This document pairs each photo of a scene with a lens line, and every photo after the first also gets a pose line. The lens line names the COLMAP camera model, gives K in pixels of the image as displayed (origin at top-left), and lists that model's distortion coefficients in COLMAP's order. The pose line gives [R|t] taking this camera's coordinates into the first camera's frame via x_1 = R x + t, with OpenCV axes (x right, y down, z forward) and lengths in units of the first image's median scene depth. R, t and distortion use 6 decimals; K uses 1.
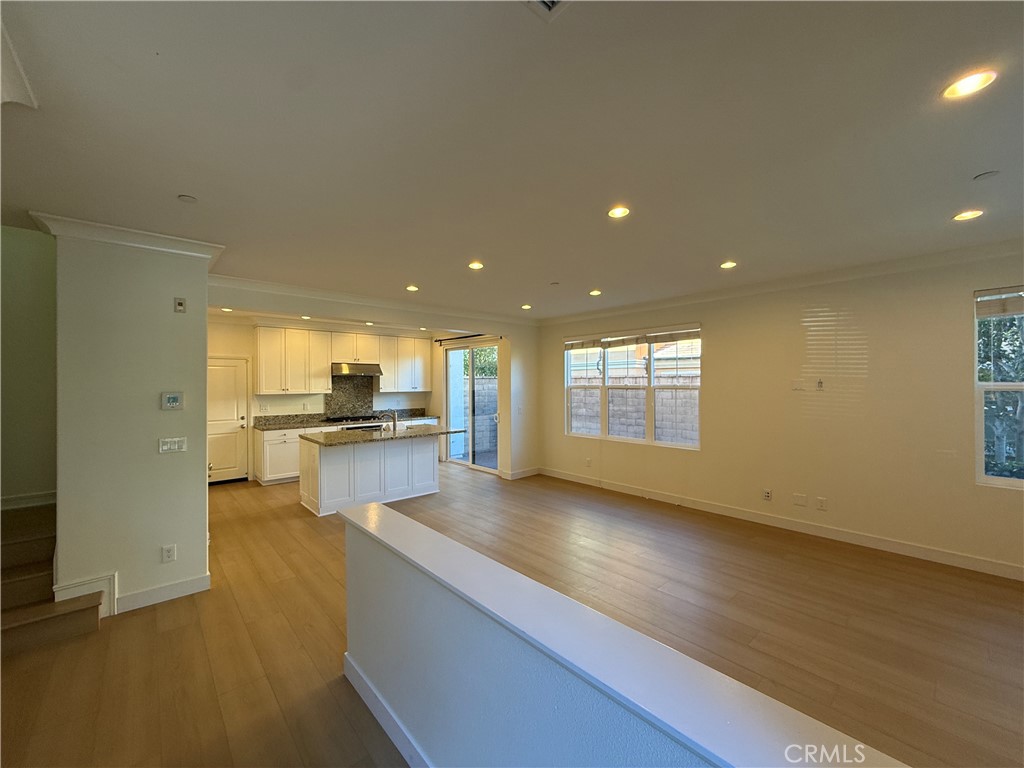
lens RADIAL K [[408.9, 0, 508.4], [0, 408.9, 382.9], [0, 0, 1]] dist [-0.000330, 0.000525]
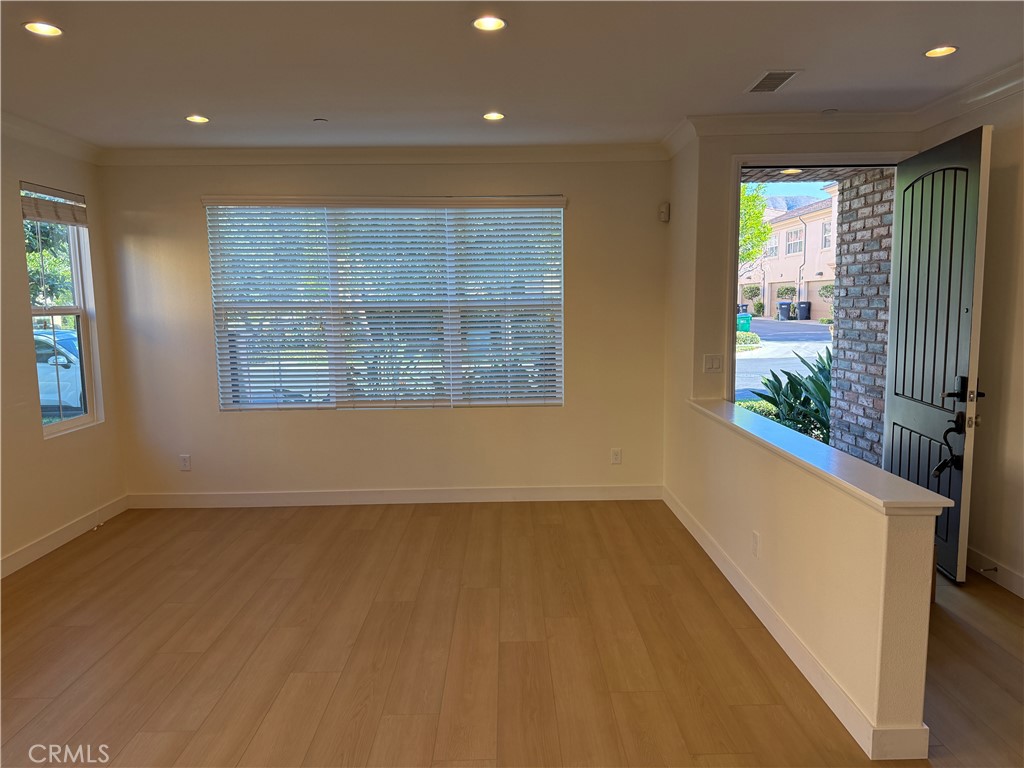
lens RADIAL K [[716.6, 0, 512.0], [0, 716.6, 384.0], [0, 0, 1]] dist [0.170213, -0.269271]
pose [[-0.752636, -0.057260, 0.655942, -0.203620], [0.020831, 0.993642, 0.110642, 0.004571], [-0.658107, 0.096937, -0.746658, 0.715390]]
